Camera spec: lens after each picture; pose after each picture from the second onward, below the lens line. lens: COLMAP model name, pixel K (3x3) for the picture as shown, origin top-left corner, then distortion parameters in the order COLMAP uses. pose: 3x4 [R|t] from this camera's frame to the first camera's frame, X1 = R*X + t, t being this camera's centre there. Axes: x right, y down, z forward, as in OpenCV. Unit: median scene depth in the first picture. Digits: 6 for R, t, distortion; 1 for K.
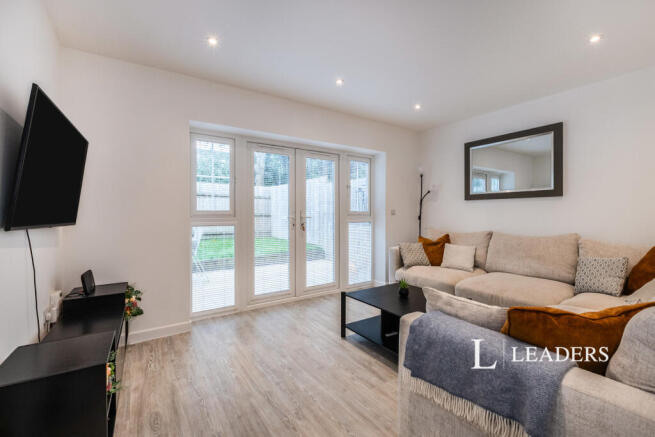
lens RADIAL K [[301.3, 0, 328.3], [0, 301.3, 214.4], [0, 0, 1]] dist [-0.000953, -0.000159]
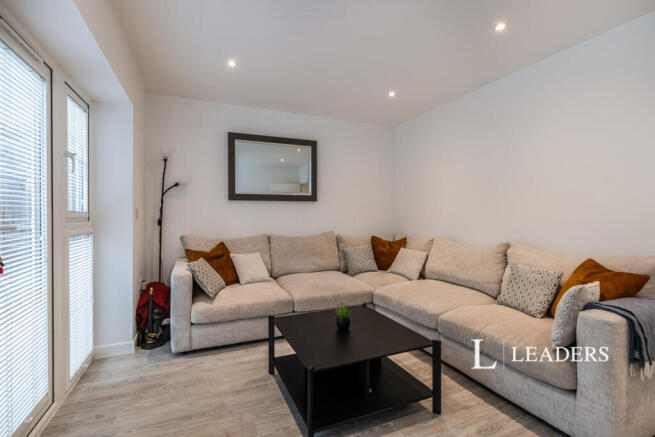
lens RADIAL K [[301.3, 0, 328.3], [0, 301.3, 214.4], [0, 0, 1]] dist [-0.000953, -0.000159]
pose [[0.163719, 0.000740, 0.986507, -0.364936], [0.002512, 0.999996, -0.001167, -0.005751], [-0.986504, 0.002670, 0.163716, 0.656196]]
